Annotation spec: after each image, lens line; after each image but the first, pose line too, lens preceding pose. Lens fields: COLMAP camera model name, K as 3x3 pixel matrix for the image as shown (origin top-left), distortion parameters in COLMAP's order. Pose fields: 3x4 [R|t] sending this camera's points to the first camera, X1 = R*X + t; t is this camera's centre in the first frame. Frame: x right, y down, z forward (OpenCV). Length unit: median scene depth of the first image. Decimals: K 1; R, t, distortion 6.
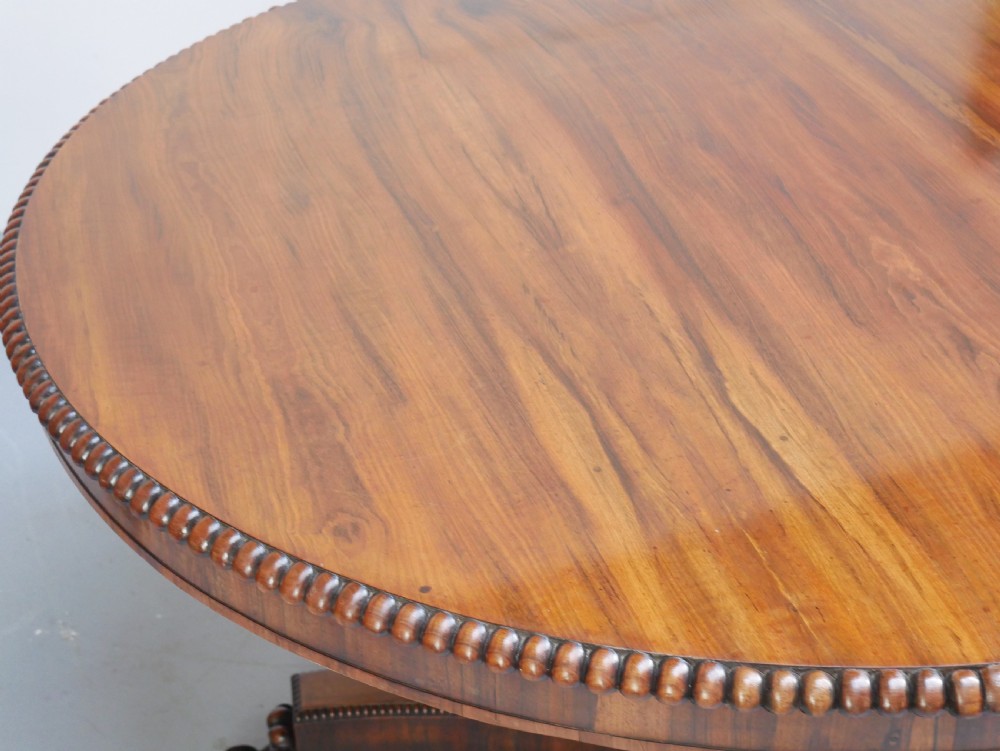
lens RADIAL K [[1720.8, 0, 500.0], [0, 1720.8, 375.5], [0, 0, 1]] dist [0.039421, -0.125964]
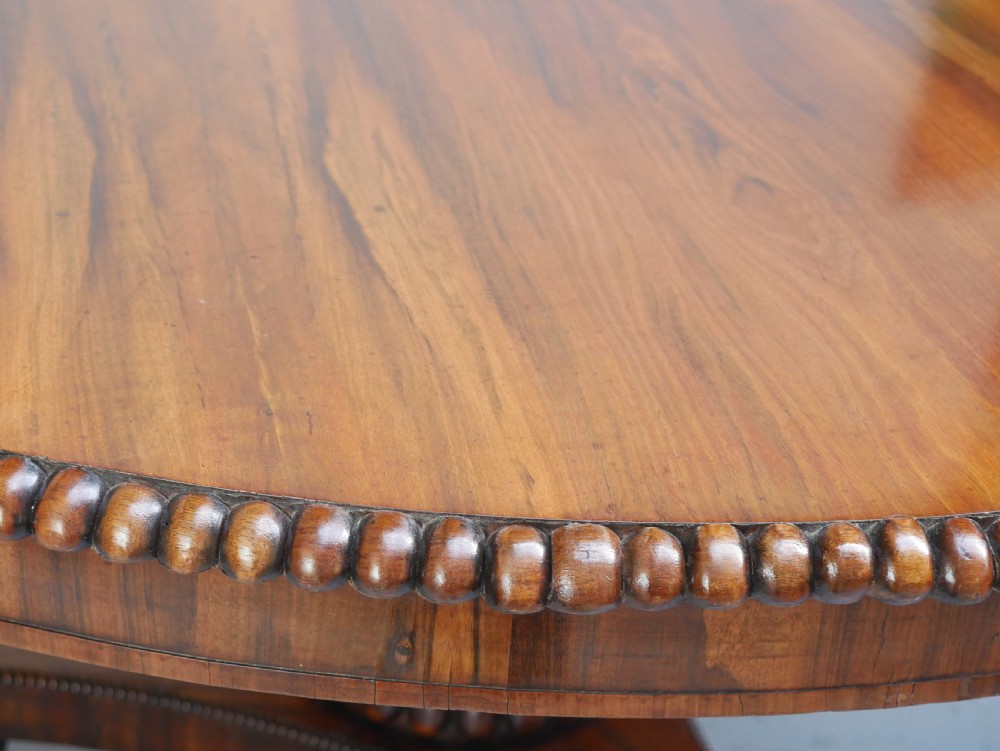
lens RADIAL K [[1720.8, 0, 500.0], [0, 1720.8, 375.5], [0, 0, 1]] dist [0.039421, -0.125964]
pose [[0.994226, 0.107205, 0.004666, 0.212405], [-0.106696, 0.992268, -0.063403, 0.132421], [-0.011427, 0.062539, 0.997977, 0.373756]]
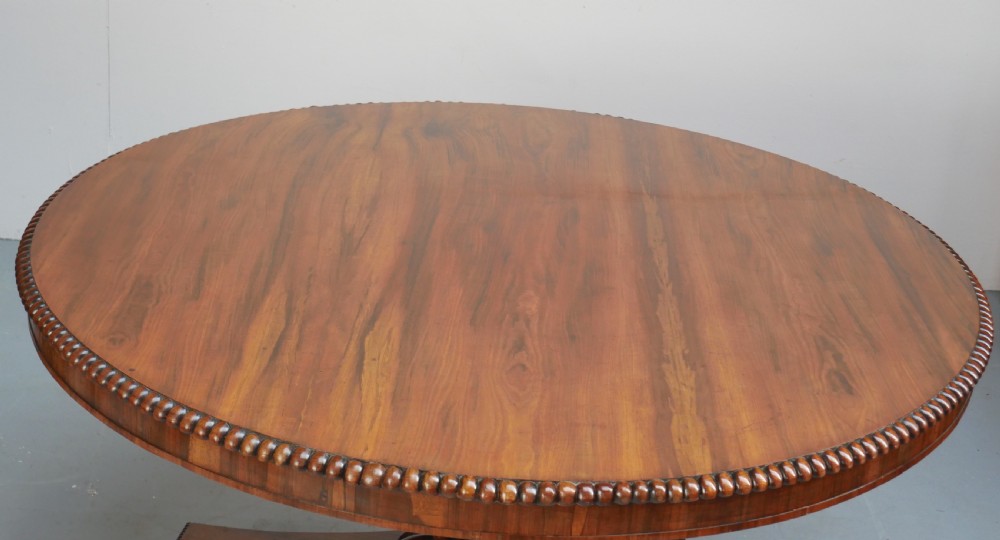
lens RADIAL K [[1724.7, 0, 500.0], [0, 1724.7, 270.0], [0, 0, 1]] dist [0.047739, 0.087605]
pose [[0.948561, 0.215814, -0.231637, 0.675134], [-0.252305, 0.957273, -0.141317, 0.165589], [0.191241, 0.192491, 0.962483, -0.687262]]
